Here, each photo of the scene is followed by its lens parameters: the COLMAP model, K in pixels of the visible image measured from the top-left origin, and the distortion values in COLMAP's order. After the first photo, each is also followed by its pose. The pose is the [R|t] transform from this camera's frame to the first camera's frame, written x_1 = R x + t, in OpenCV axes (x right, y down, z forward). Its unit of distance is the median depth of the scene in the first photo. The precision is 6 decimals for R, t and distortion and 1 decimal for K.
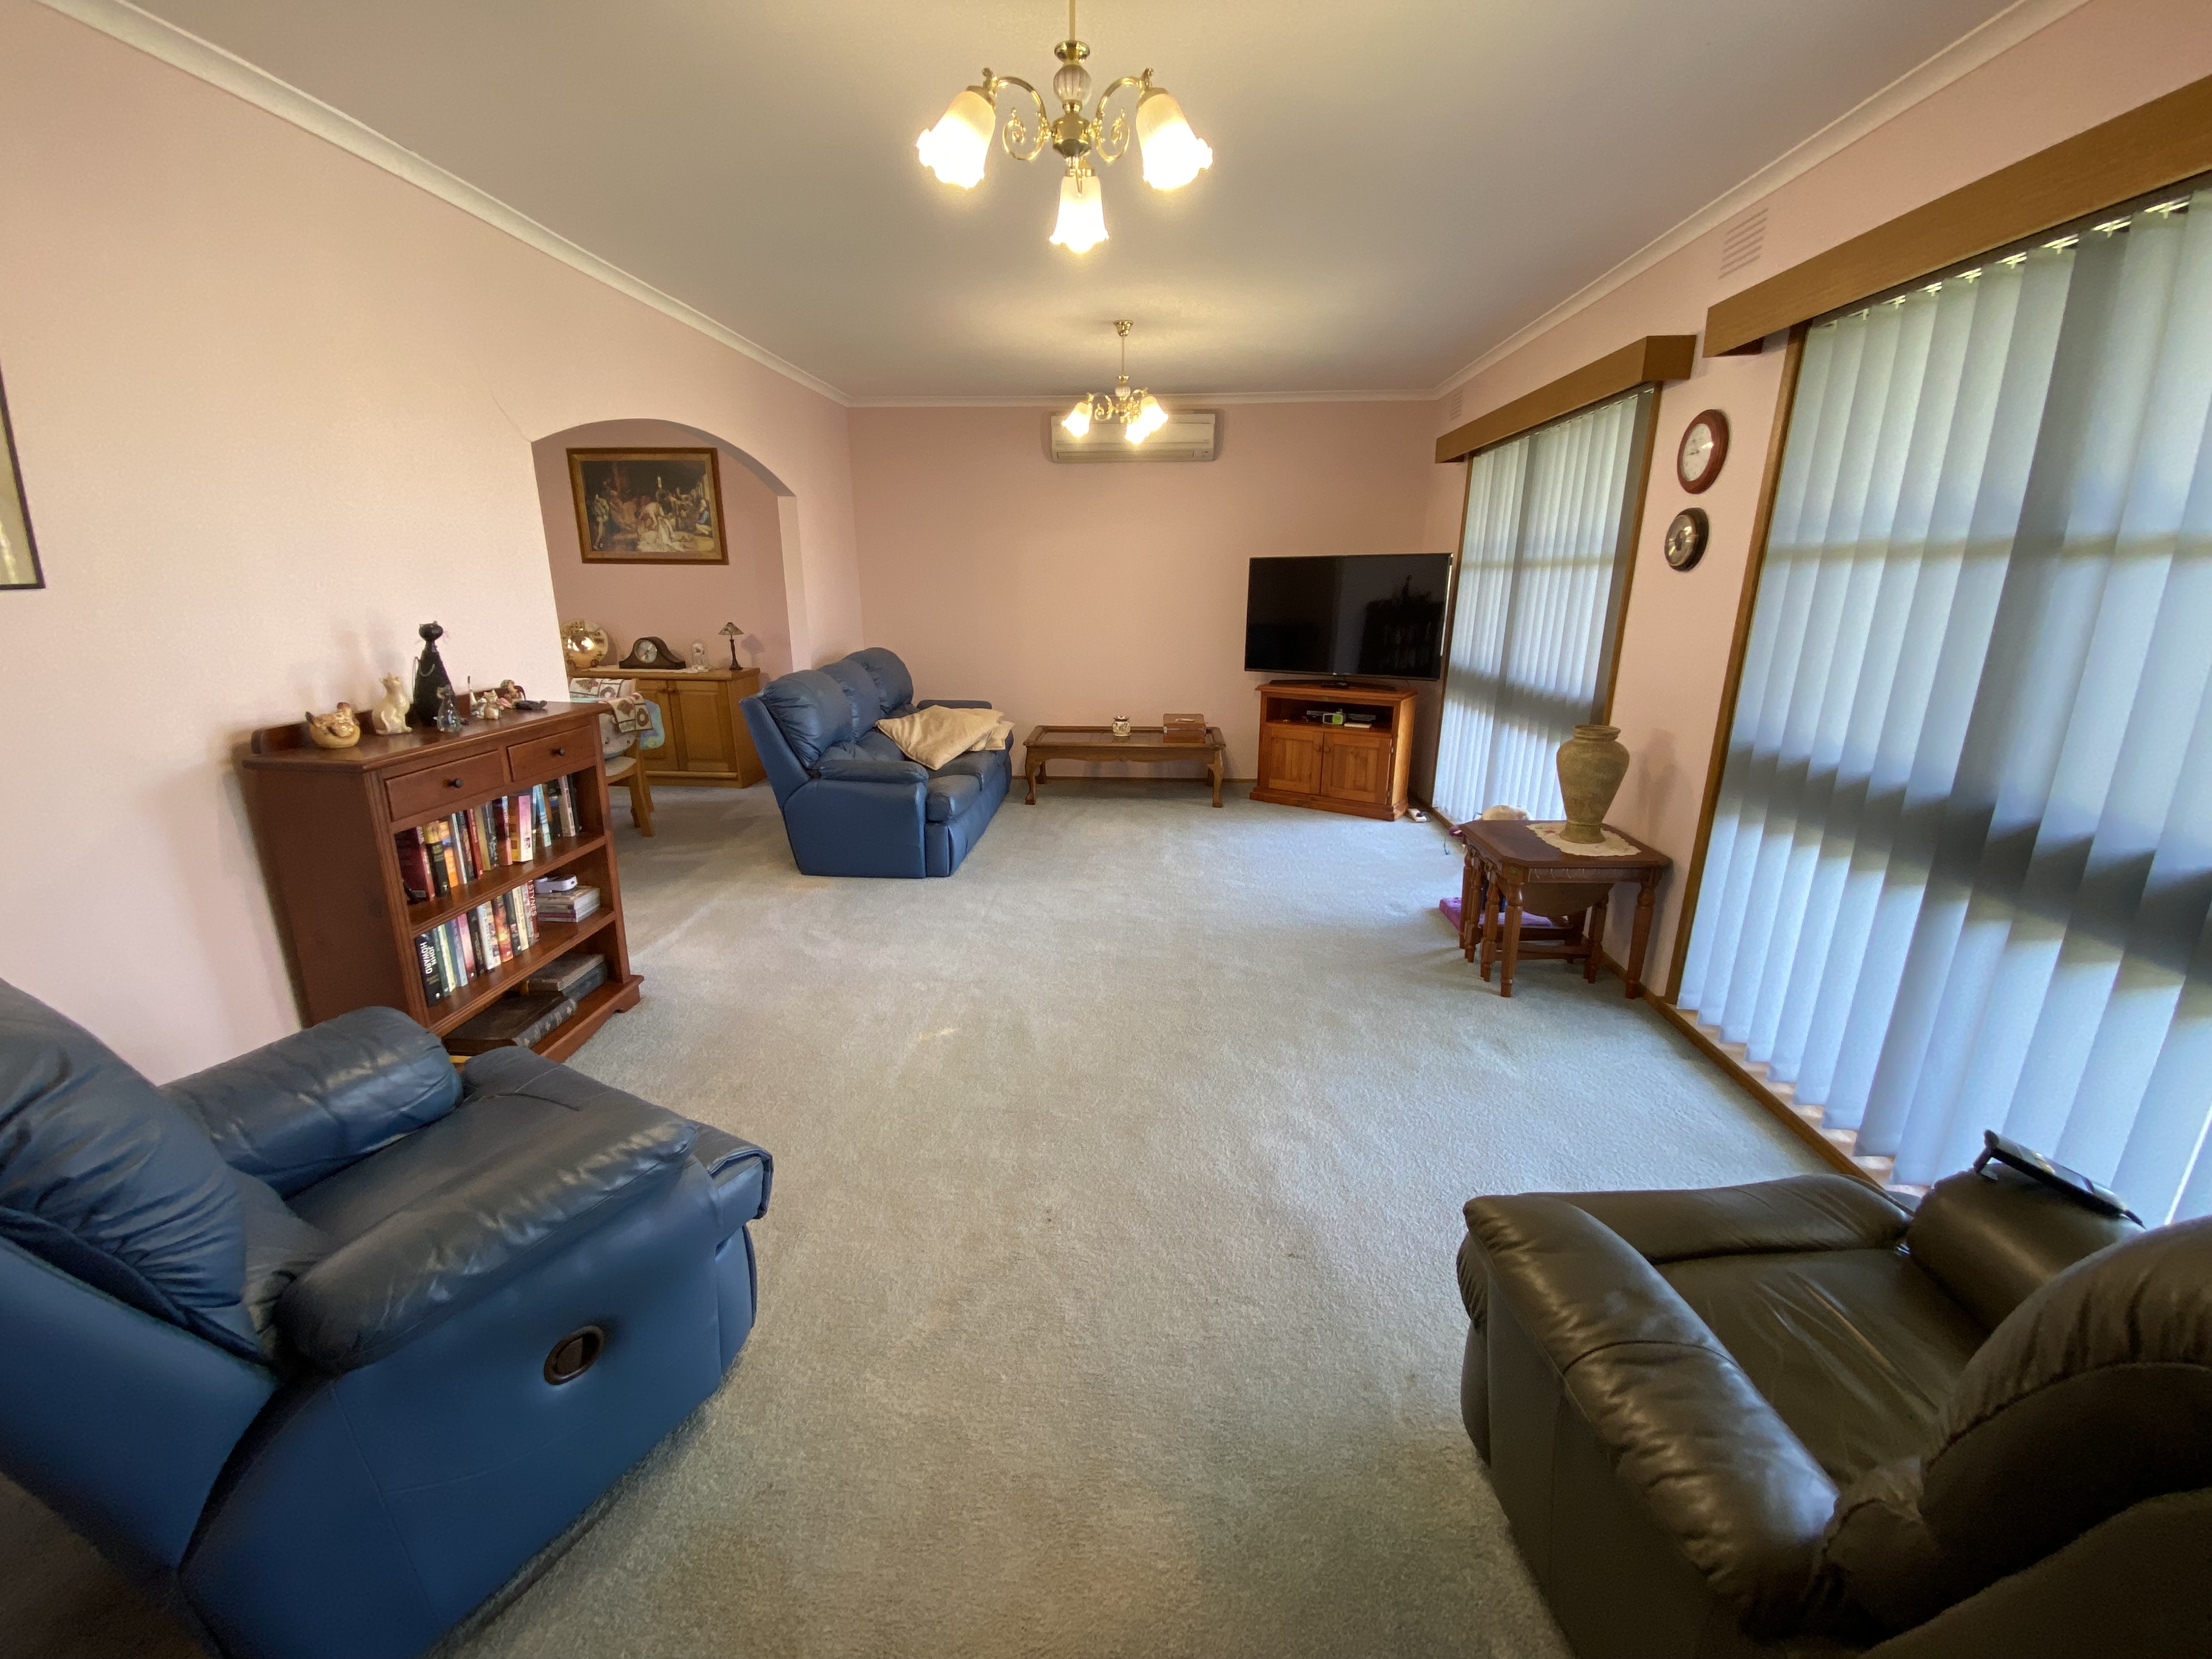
lens RADIAL K [[891.3, 0, 1090.9], [0, 891.3, 836.6], [0, 0, 1]] dist [0.019605, -0.020478]
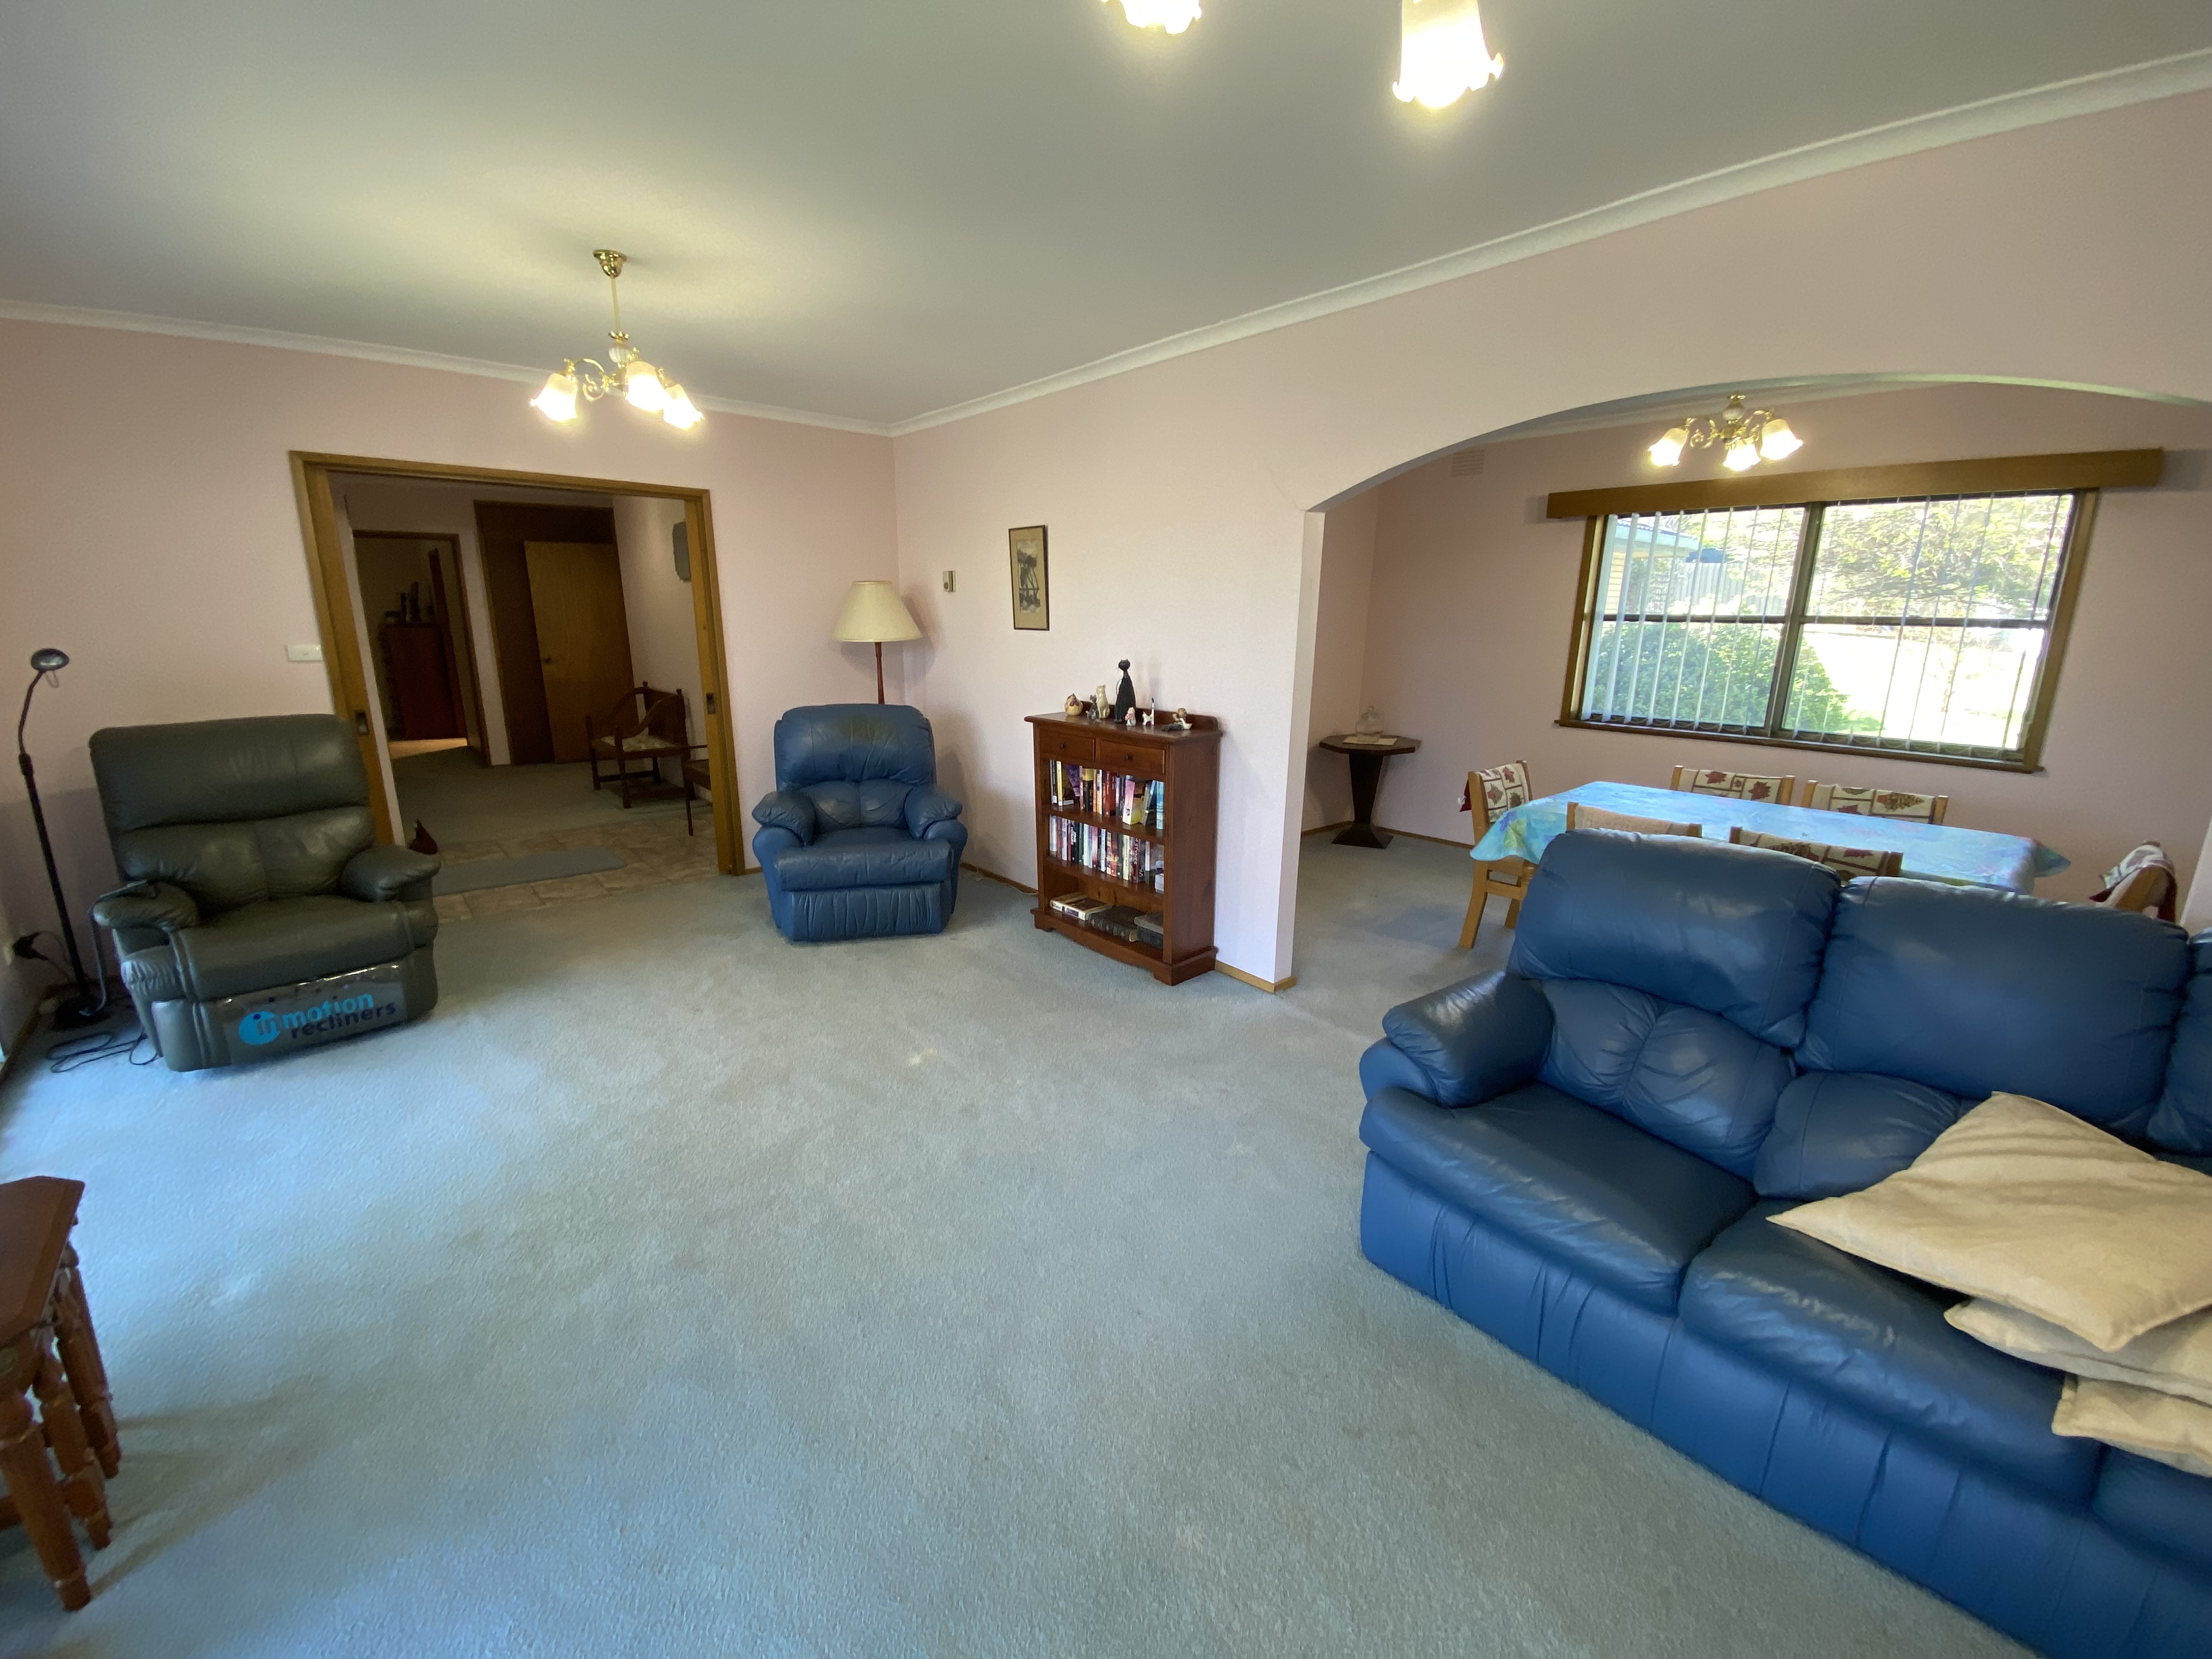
lens RADIAL K [[891.3, 0, 1090.9], [0, 891.3, 836.6], [0, 0, 1]] dist [0.019605, -0.020478]
pose [[-0.699375, 0.171651, -0.693838, 0.458810], [-0.211406, 0.877625, 0.430211, -0.608464], [0.682776, 0.447560, -0.577501, 1.936174]]
